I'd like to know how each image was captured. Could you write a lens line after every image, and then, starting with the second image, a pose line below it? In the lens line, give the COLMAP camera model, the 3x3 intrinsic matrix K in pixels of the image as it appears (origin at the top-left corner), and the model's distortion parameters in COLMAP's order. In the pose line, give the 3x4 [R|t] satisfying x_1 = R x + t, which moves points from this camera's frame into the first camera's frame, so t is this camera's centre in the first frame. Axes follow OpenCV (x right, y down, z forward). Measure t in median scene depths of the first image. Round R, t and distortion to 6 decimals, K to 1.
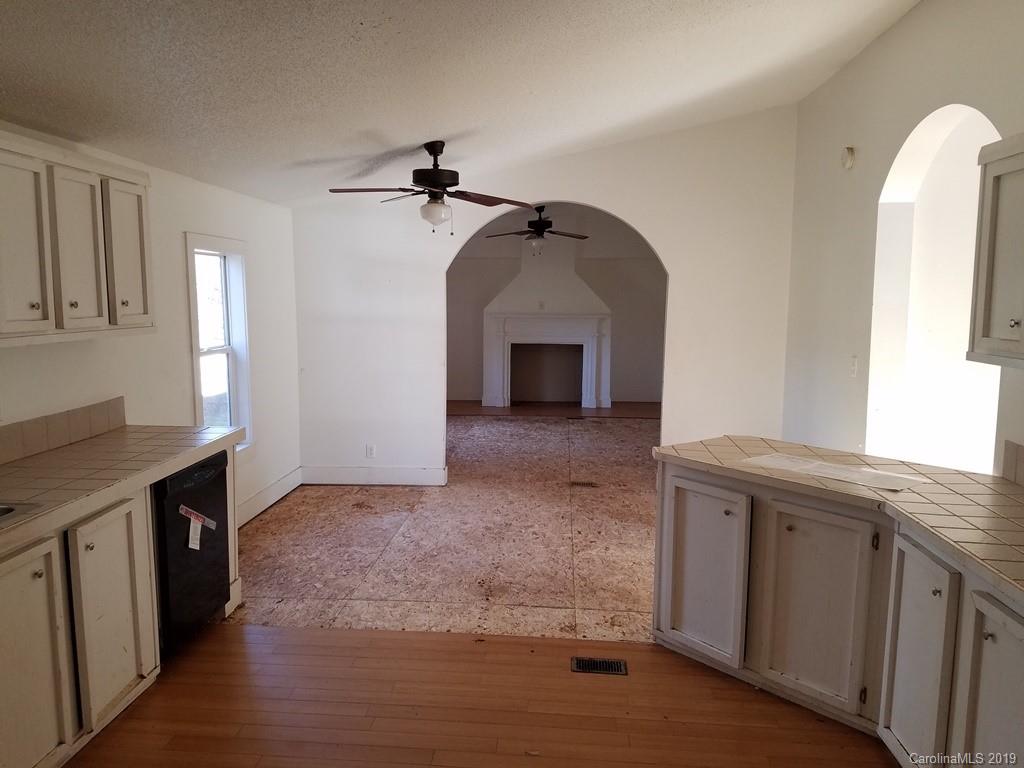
lens RADIAL K [[771.2, 0, 512.0], [0, 771.2, 384.0], [0, 0, 1]] dist [0.266311, -0.000396]
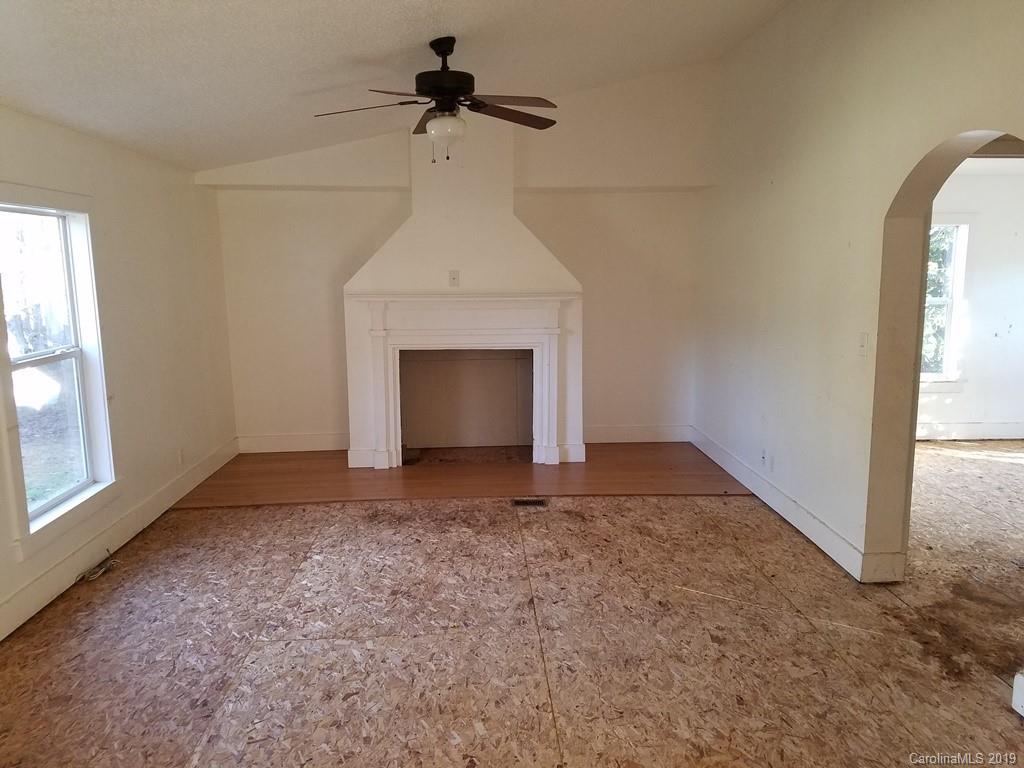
lens RADIAL K [[771.2, 0, 512.0], [0, 771.2, 384.0], [0, 0, 1]] dist [0.266311, -0.000396]
pose [[0.992858, -0.032829, 0.114700, 0.013835], [0.028139, 0.998710, 0.042270, -0.050085], [-0.115940, -0.038741, 0.992500, 0.459656]]
